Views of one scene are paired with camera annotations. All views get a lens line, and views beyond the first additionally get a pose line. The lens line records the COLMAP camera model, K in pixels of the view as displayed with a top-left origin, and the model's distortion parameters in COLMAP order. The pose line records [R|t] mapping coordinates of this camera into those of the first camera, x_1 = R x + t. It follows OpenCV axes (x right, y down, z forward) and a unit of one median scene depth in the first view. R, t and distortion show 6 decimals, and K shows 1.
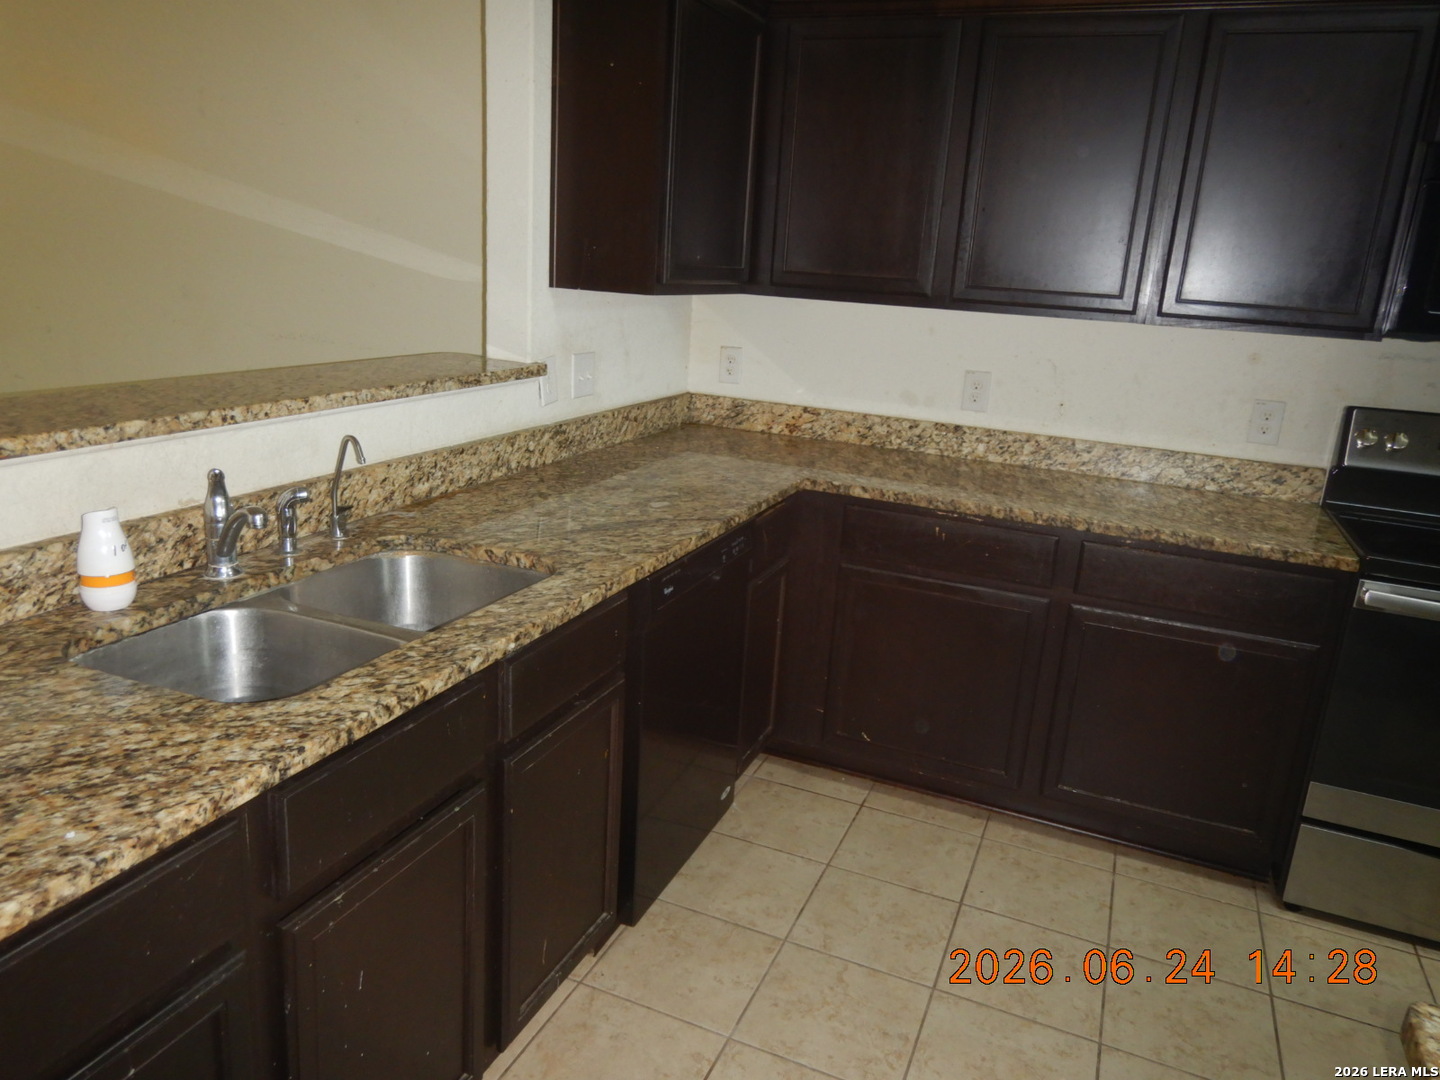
lens RADIAL K [[1034.7, 0, 700.2], [0, 1034.7, 539.7], [0, 0, 1]] dist [0.001447, 0.001569]
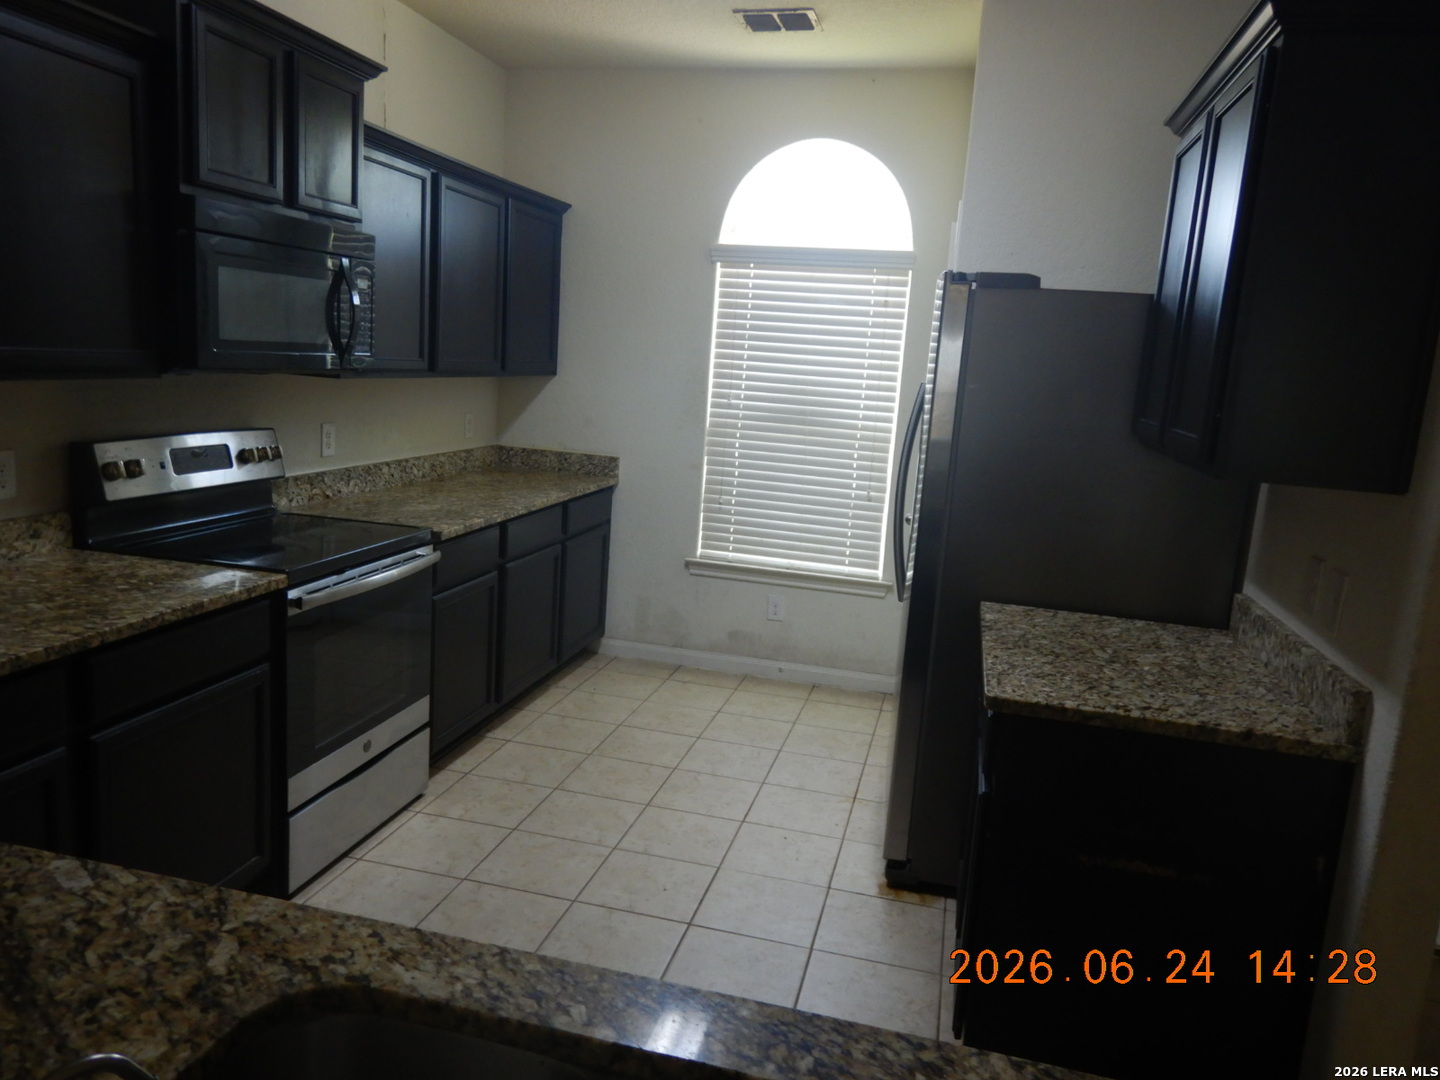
lens RADIAL K [[1034.7, 0, 700.2], [0, 1034.7, 539.7], [0, 0, 1]] dist [0.001447, 0.001569]
pose [[-0.147324, -0.249978, 0.956978, -0.534613], [0.192219, 0.941852, 0.275619, -0.257494], [-0.970231, 0.224555, -0.090707, 0.698631]]
